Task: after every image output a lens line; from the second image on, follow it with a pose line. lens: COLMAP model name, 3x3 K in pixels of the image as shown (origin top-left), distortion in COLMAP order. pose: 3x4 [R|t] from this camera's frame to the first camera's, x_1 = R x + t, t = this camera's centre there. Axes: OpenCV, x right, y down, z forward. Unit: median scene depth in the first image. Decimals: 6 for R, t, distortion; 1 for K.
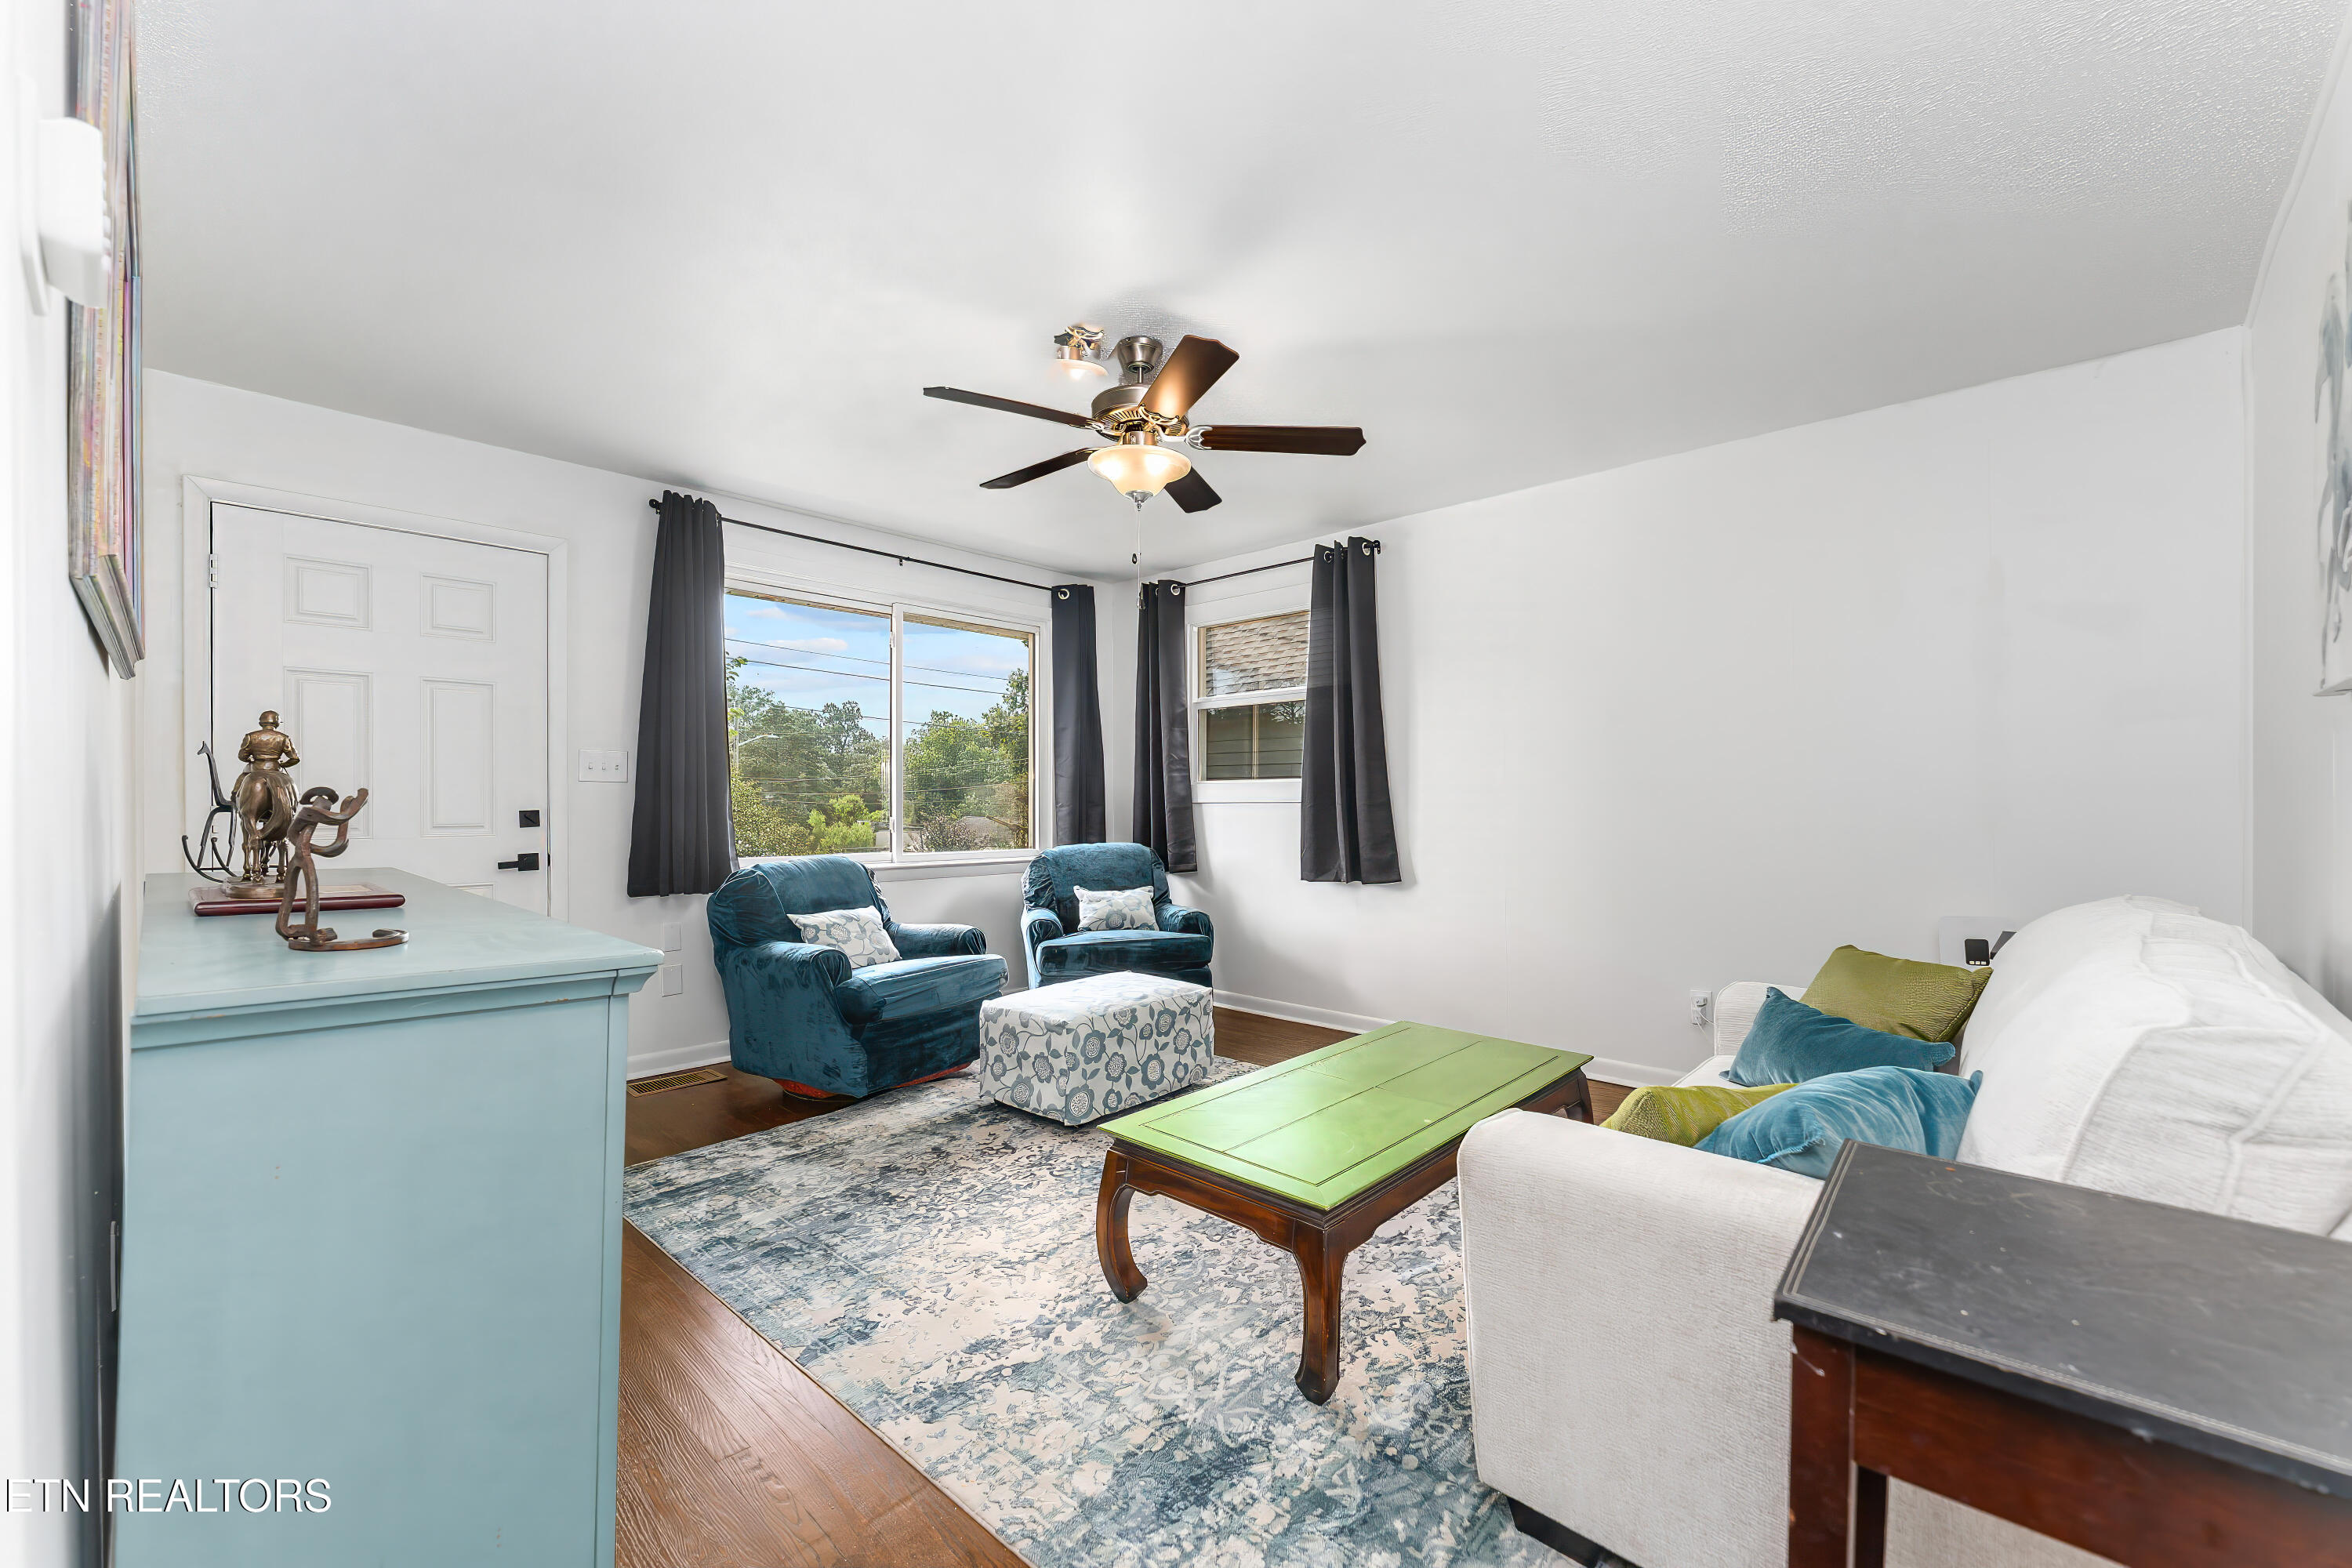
lens RADIAL K [[944.1, 0, 1174.1], [0, 944.1, 799.4], [0, 0, 1]] dist [0.000329, 0.000011]
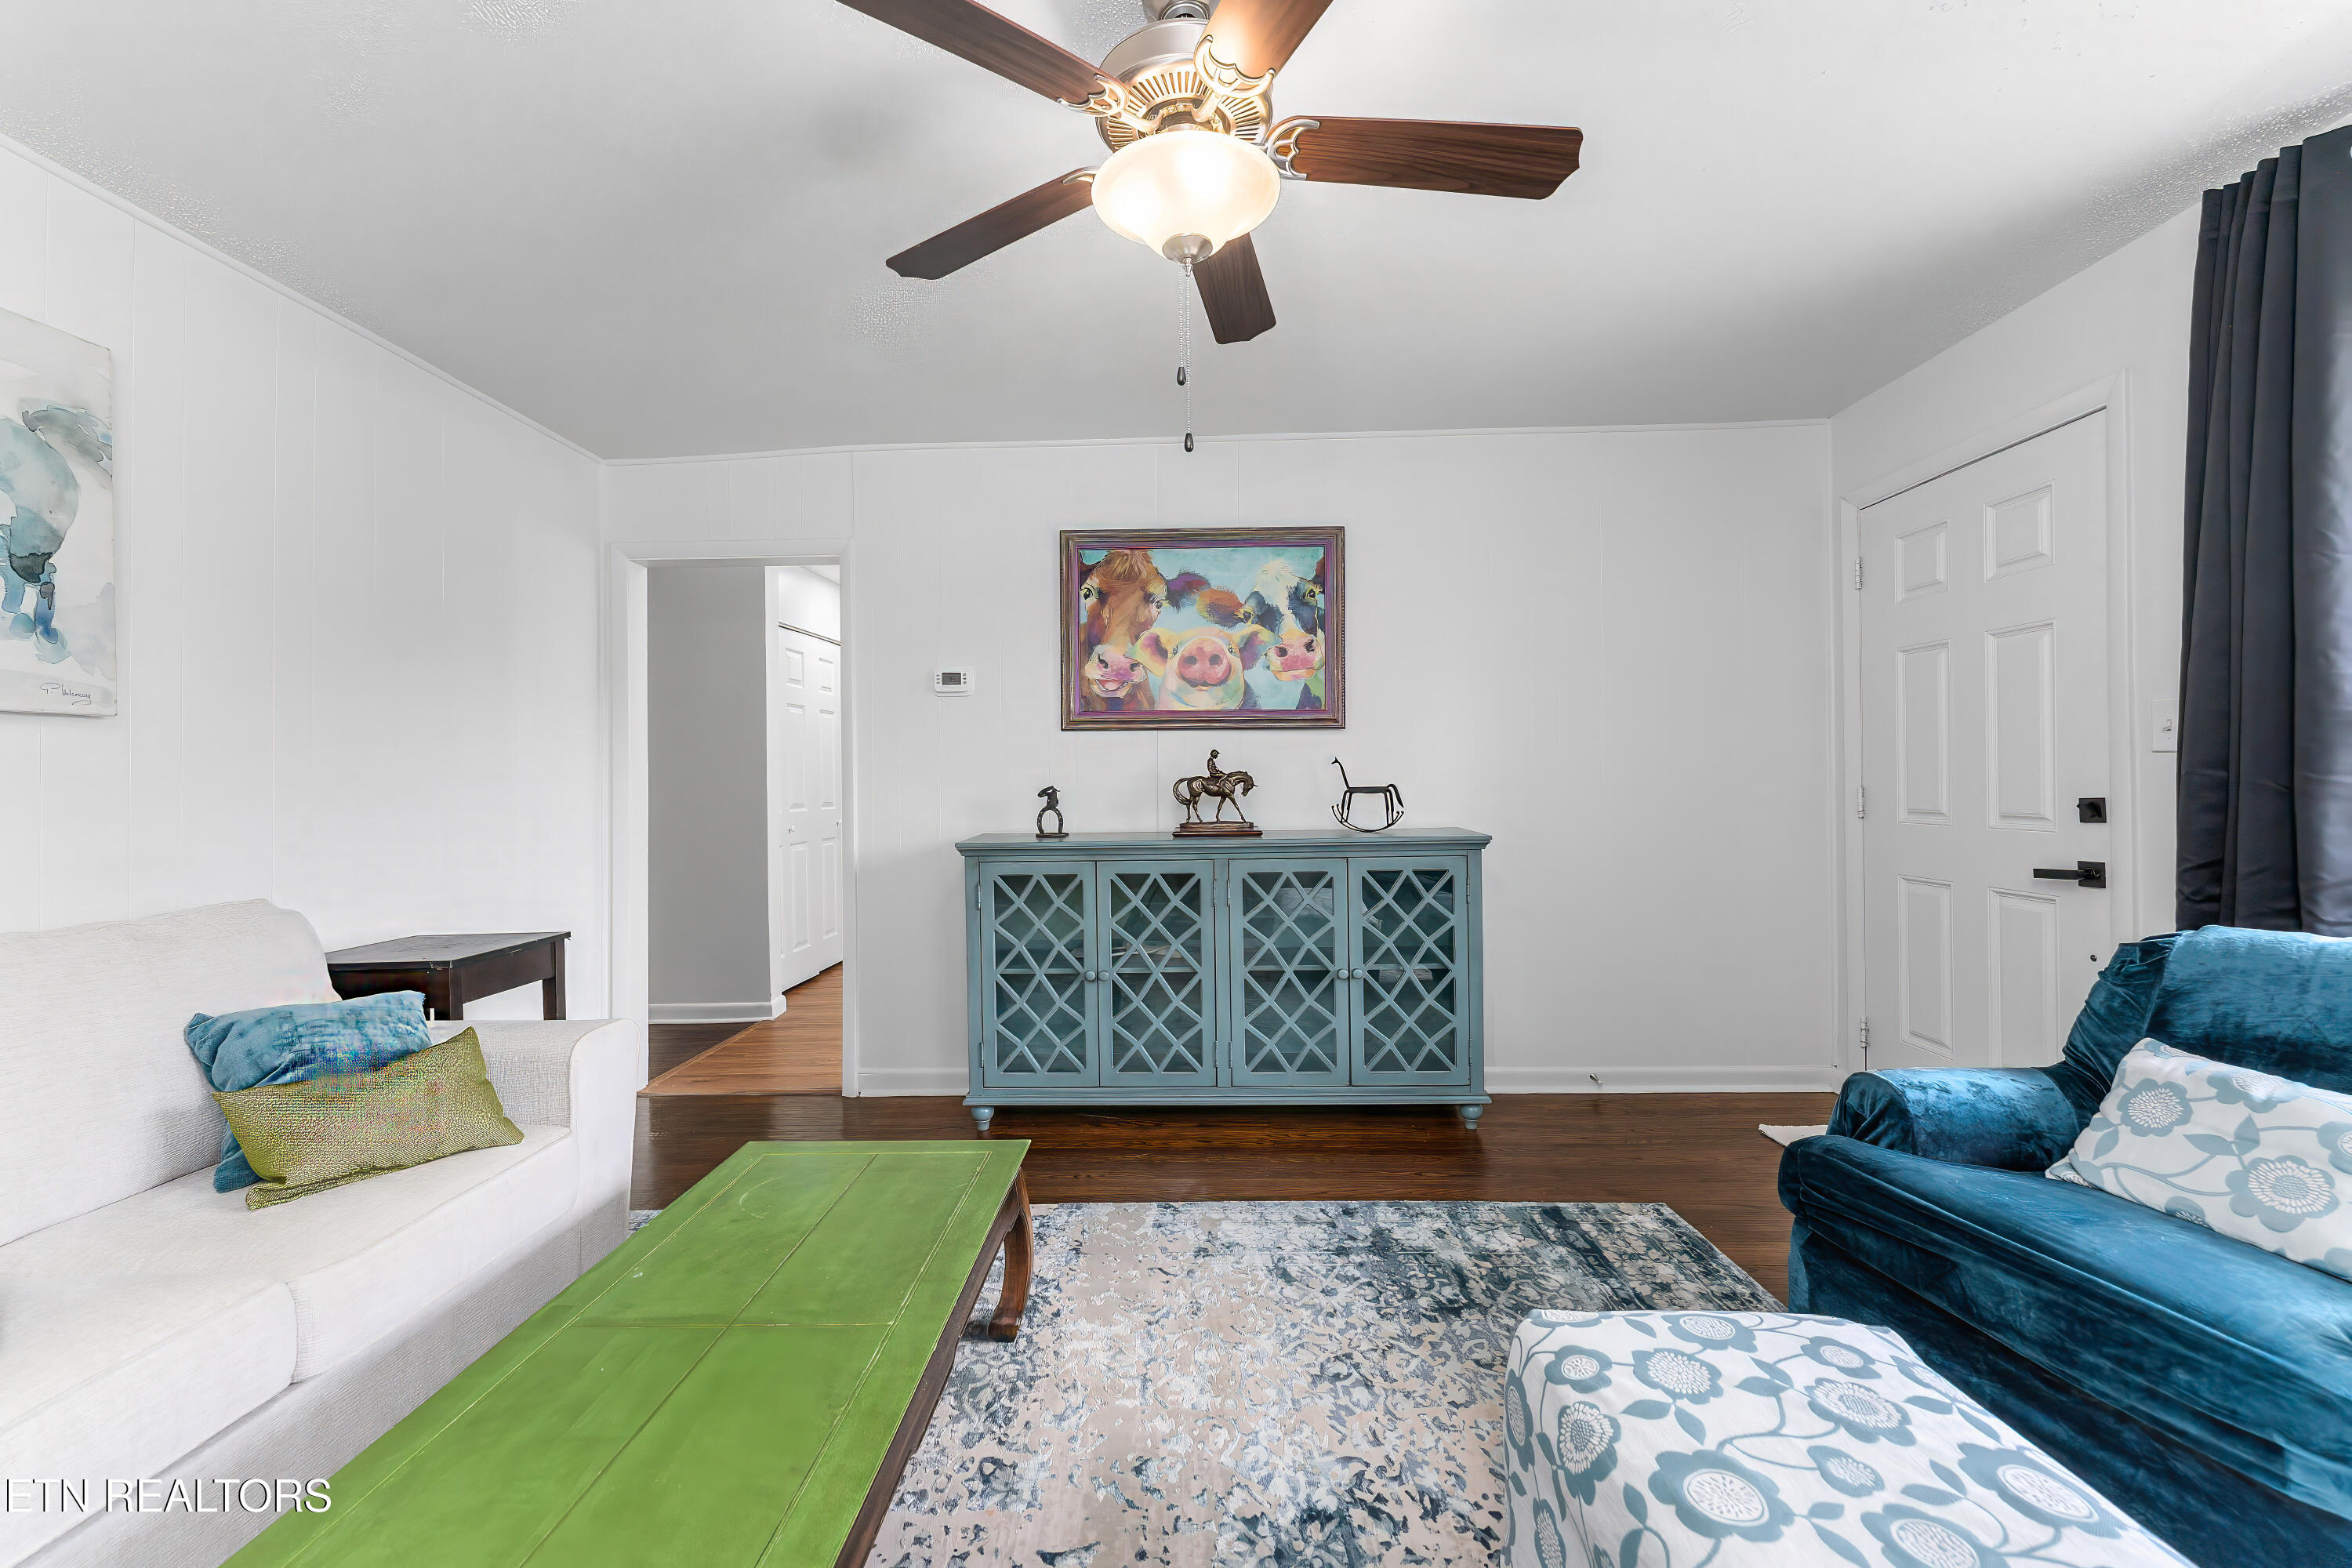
lens RADIAL K [[946.4, 0, 1167.7], [0, 946.4, 778.3], [0, 0, 1]] dist [-0.001412, -0.000121]
pose [[-0.758582, 0.009982, -0.651501, 0.270537], [0.011305, 0.999934, 0.002157, -0.012049], [0.651479, -0.005729, -0.758645, 1.140414]]
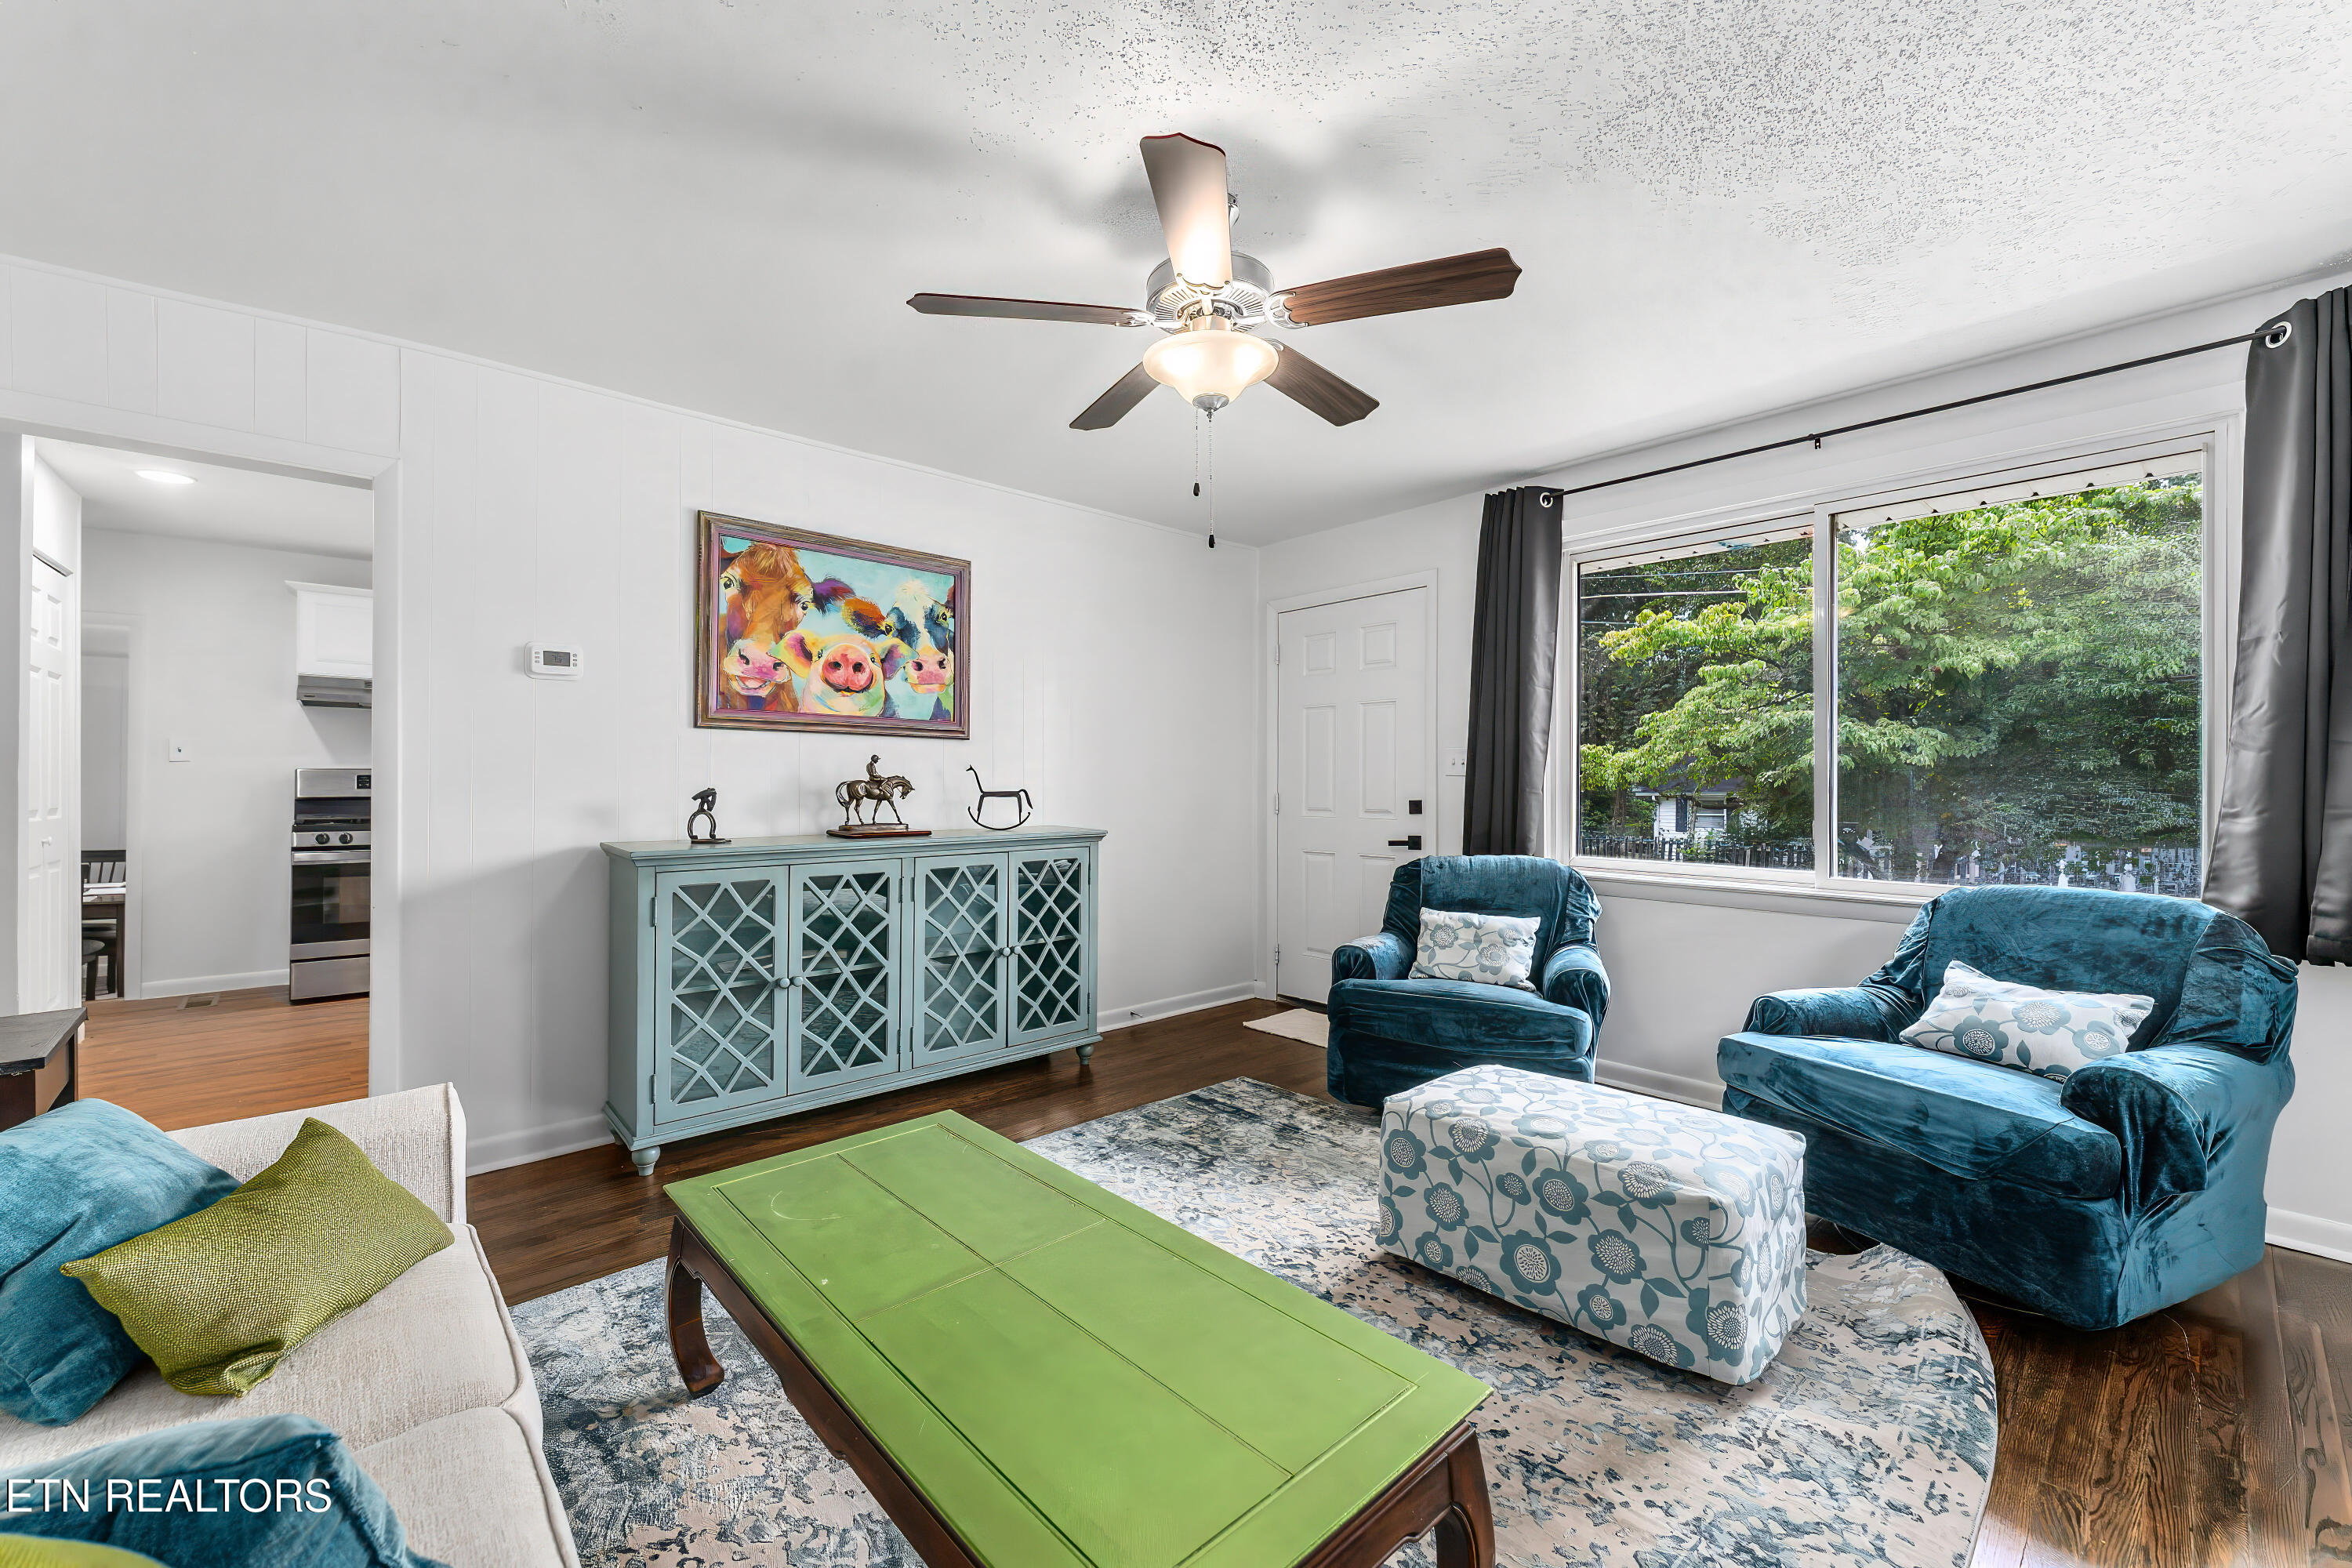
lens RADIAL K [[945.2, 0, 1171.3], [0, 945.2, 784.6], [0, 0, 1]] dist [0.000042, 0.000042]
pose [[-0.088722, 0.001485, -0.996055, 0.588880], [-0.004155, 0.999990, 0.001861, -0.009937], [0.996048, 0.004304, -0.088714, 0.837433]]
